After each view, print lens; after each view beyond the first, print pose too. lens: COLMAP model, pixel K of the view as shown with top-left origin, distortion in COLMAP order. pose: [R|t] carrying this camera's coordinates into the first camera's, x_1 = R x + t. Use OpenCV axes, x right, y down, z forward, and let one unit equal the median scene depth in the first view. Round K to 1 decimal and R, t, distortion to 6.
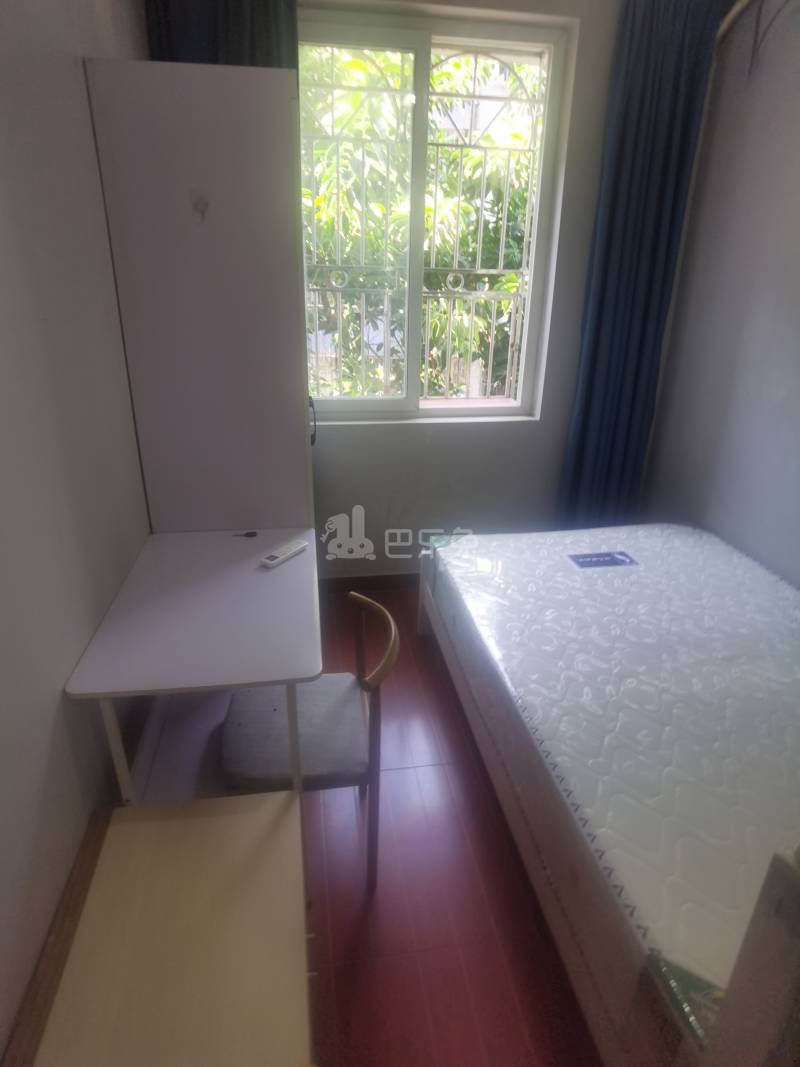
lens RADIAL K [[610.2, 0, 400.0], [0, 610.2, 533.5], [0, 0, 1]] dist [-0.030742, 0.000152]
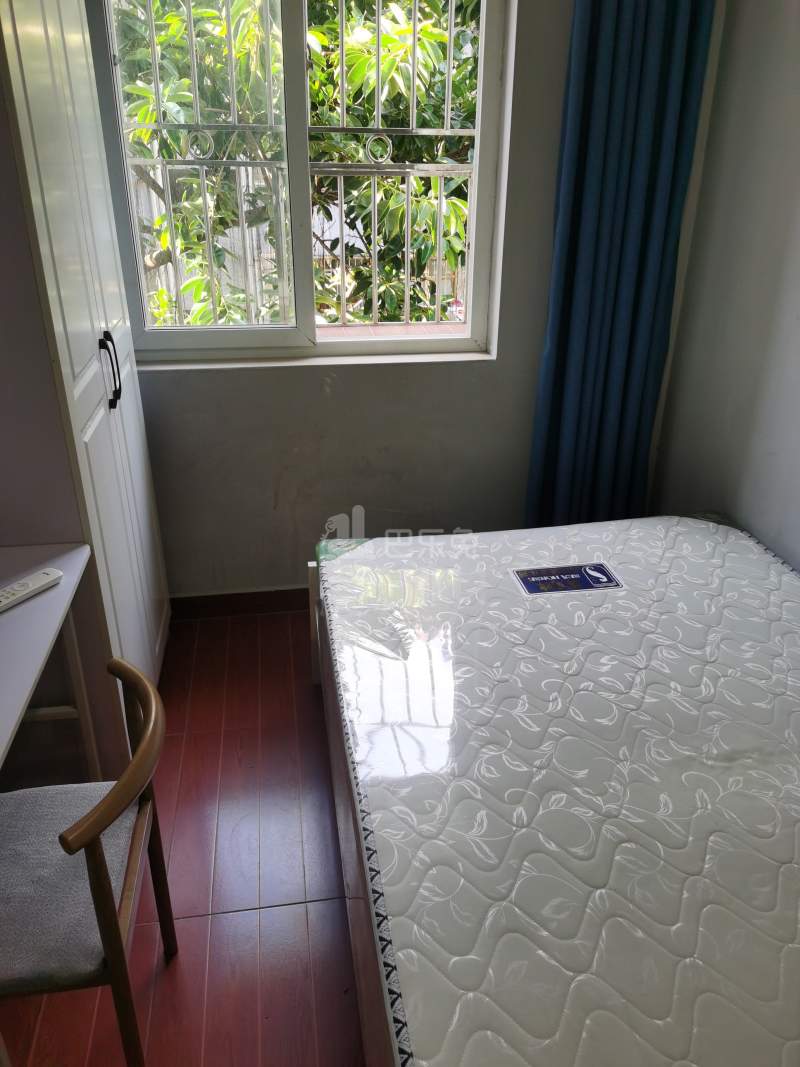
lens RADIAL K [[809.9, 0, 400.0], [0, 809.9, 533.5], [0, 0, 1]] dist [0.025058, -0.000145]
pose [[0.999971, -0.007597, 0.001061, 0.186354], [0.007538, 0.998841, 0.047532, -0.059997], [-0.001421, -0.047522, 0.998869, 0.149668]]
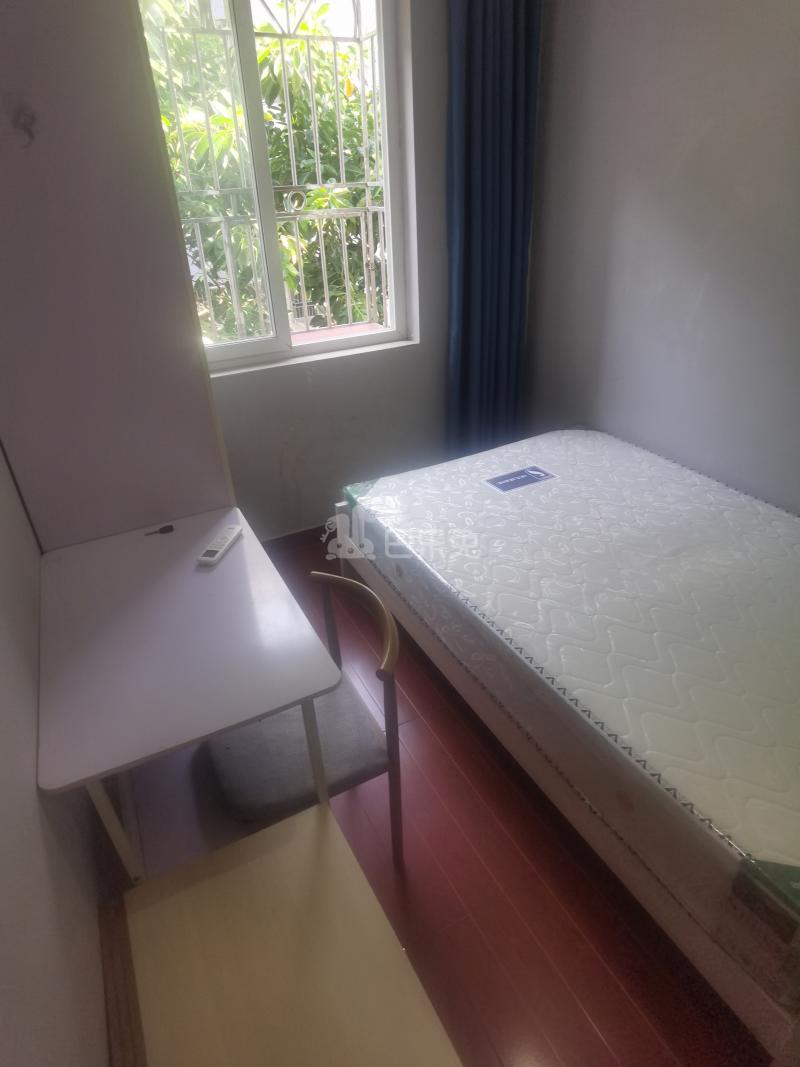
lens RADIAL K [[607.5, 0, 394.9], [0, 607.5, 539.0], [0, 0, 1]] dist [-0.028222, -0.001278]
pose [[0.950125, -0.209231, 0.231266, -0.138872], [0.179455, 0.973277, 0.143276, -0.048627], [-0.255064, -0.094628, 0.962283, 0.103076]]
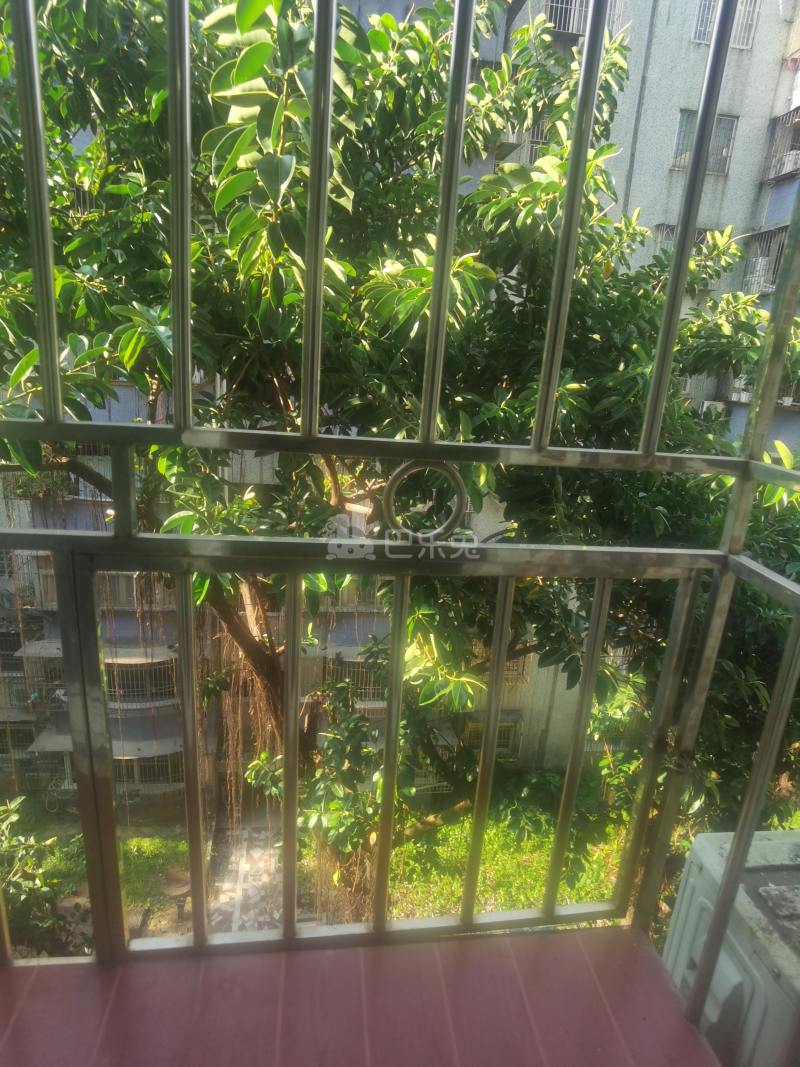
lens RADIAL K [[610.2, 0, 400.0], [0, 610.2, 533.5], [0, 0, 1]] dist [-0.030742, 0.000152]
pose [[0.998498, 0.053305, -0.012669, 0.159543], [-0.054426, 0.991577, -0.117525, -0.685158], [0.006297, 0.118038, 0.992989, 1.432509]]
